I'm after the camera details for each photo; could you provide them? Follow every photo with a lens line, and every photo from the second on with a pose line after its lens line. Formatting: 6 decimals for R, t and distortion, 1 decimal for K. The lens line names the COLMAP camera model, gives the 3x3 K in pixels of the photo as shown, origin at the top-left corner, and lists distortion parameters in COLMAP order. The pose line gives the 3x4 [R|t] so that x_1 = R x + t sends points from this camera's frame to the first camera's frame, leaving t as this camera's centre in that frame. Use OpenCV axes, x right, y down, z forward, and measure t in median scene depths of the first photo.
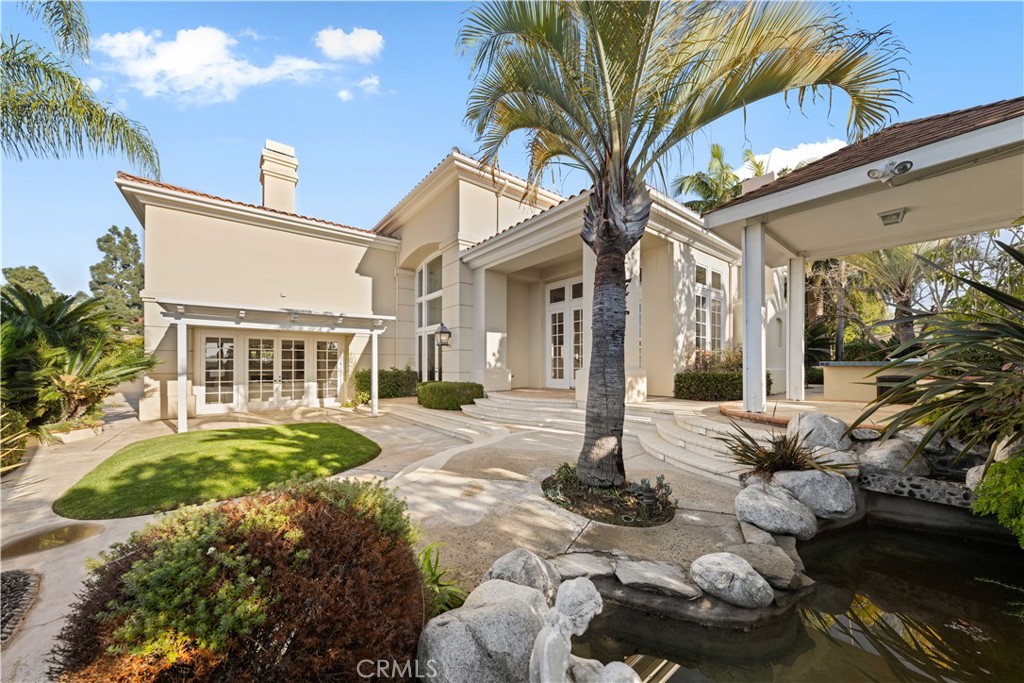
lens RADIAL K [[354.1, 0, 513.7], [0, 354.1, 346.6], [0, 0, 1]] dist [-0.001334, -0.000182]
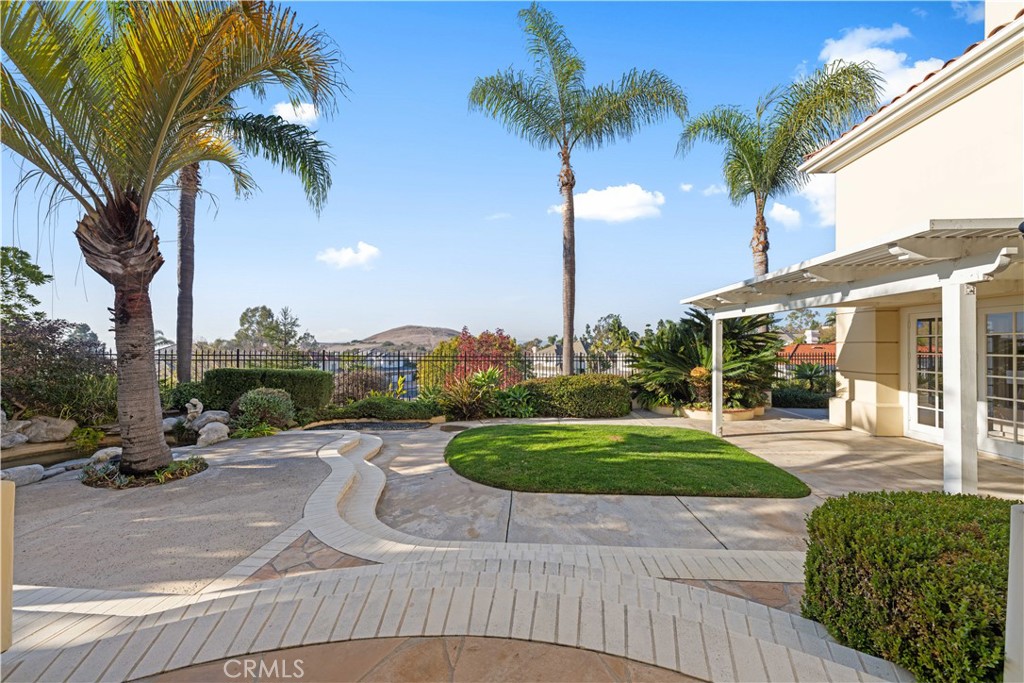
lens RADIAL K [[350.4, 0, 515.6], [0, 350.4, 341.8], [0, 0, 1]] dist [-0.001873, -0.000017]
pose [[-0.664123, -0.004306, -0.747611, 0.120723], [0.043086, 0.998101, -0.044023, 0.015298], [0.746381, -0.061448, -0.662676, 1.130793]]
